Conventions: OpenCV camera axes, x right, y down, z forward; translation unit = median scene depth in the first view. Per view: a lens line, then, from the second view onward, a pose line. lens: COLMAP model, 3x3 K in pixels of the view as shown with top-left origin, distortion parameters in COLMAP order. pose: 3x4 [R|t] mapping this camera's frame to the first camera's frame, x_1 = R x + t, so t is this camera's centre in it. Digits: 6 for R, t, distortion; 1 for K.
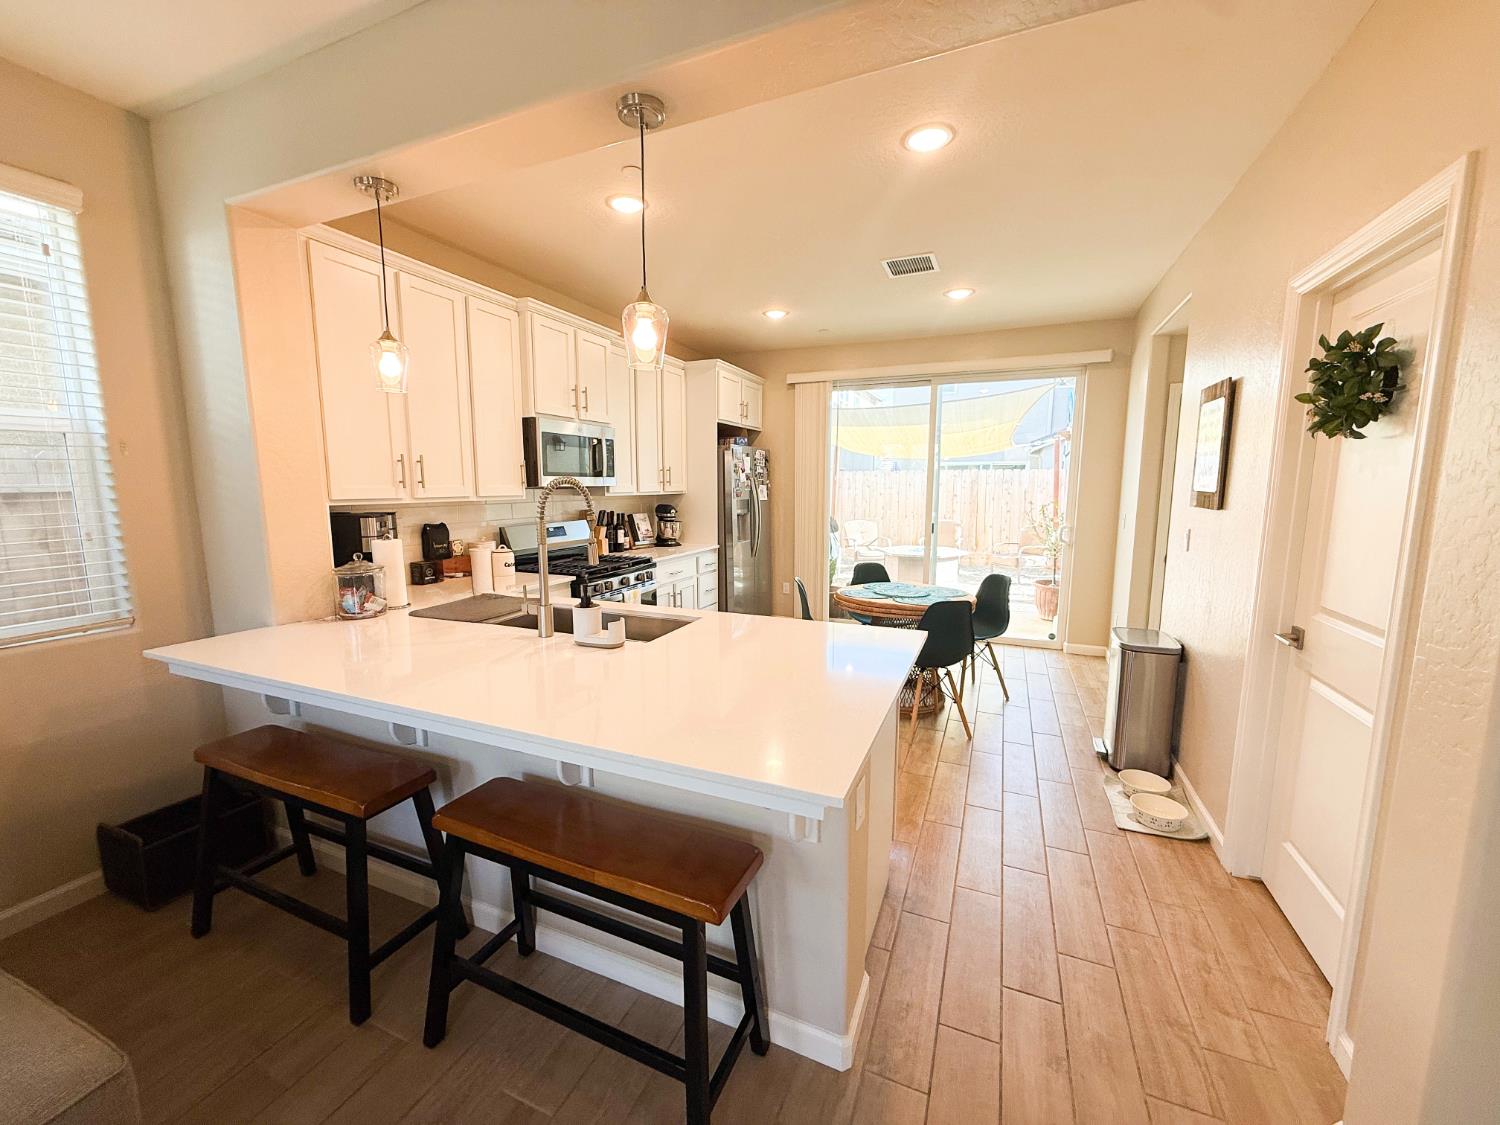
lens RADIAL K [[596.9, 0, 744.2], [0, 596.9, 562.9], [0, 0, 1]] dist [0.001166, 0.000252]
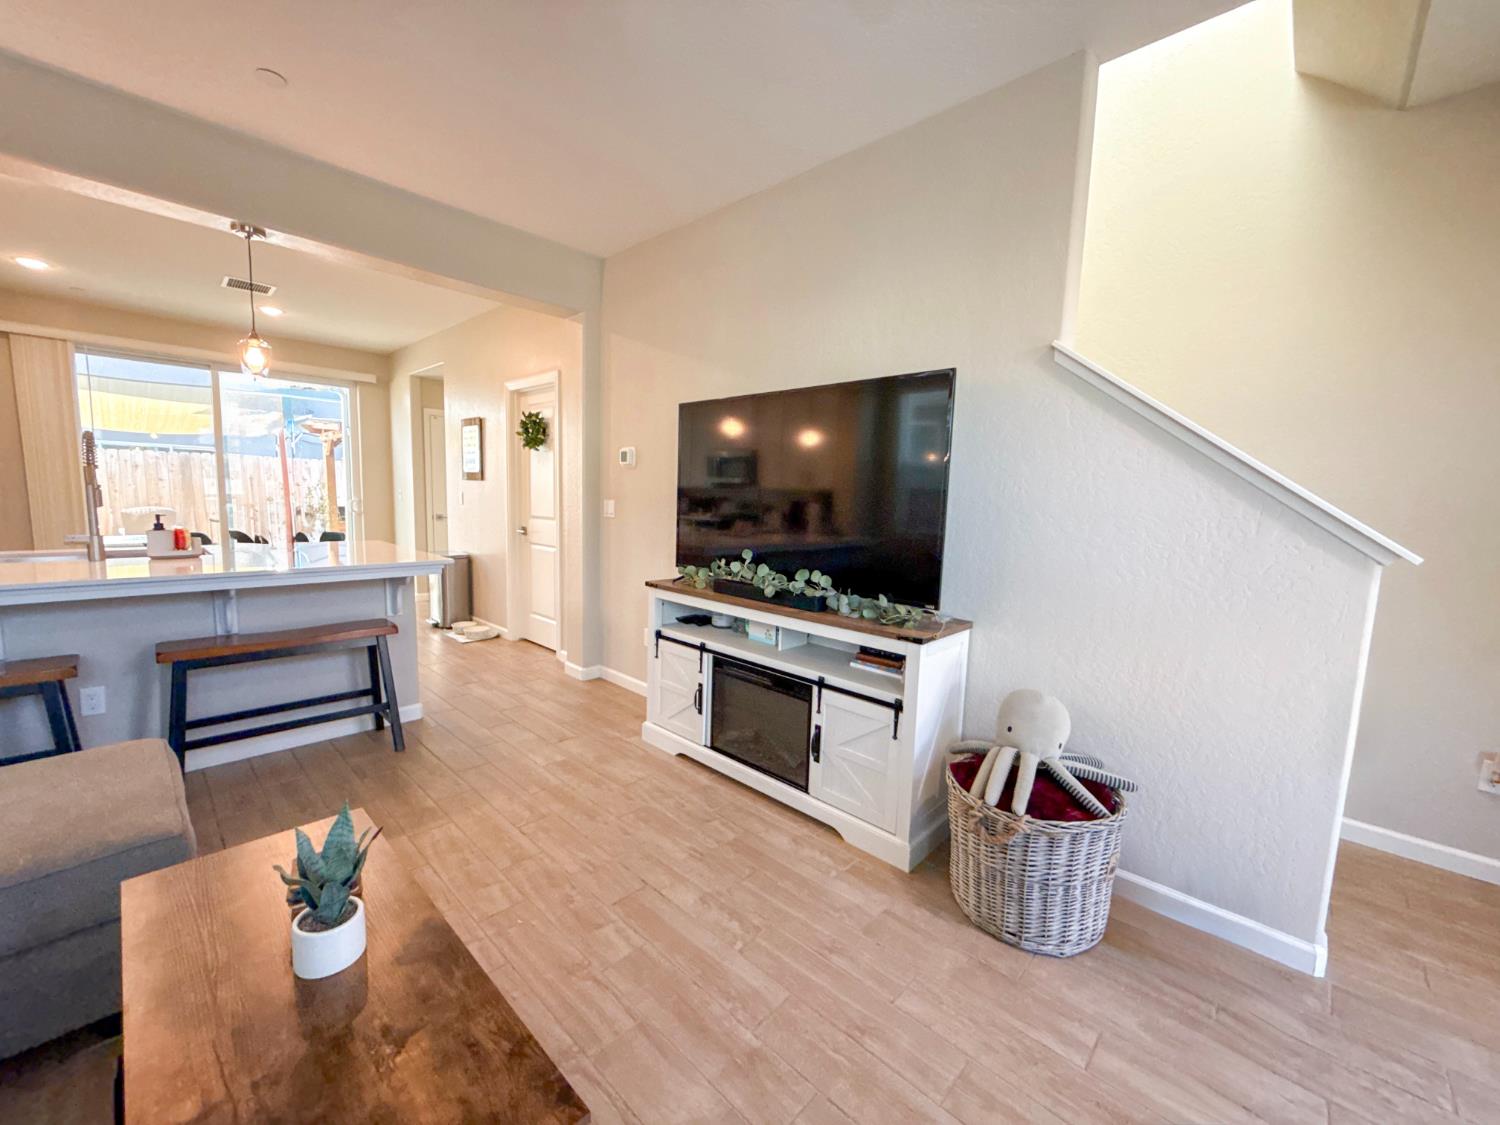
lens RADIAL K [[596.9, 0, 747.1], [0, 596.9, 563.4], [0, 0, 1]] dist [0.001166, 0.000252]
pose [[0.340573, -0.098498, 0.935044, -0.870354], [0.093299, 0.993129, 0.070635, 0.139010], [-0.935578, 0.063182, 0.347423, -0.569657]]
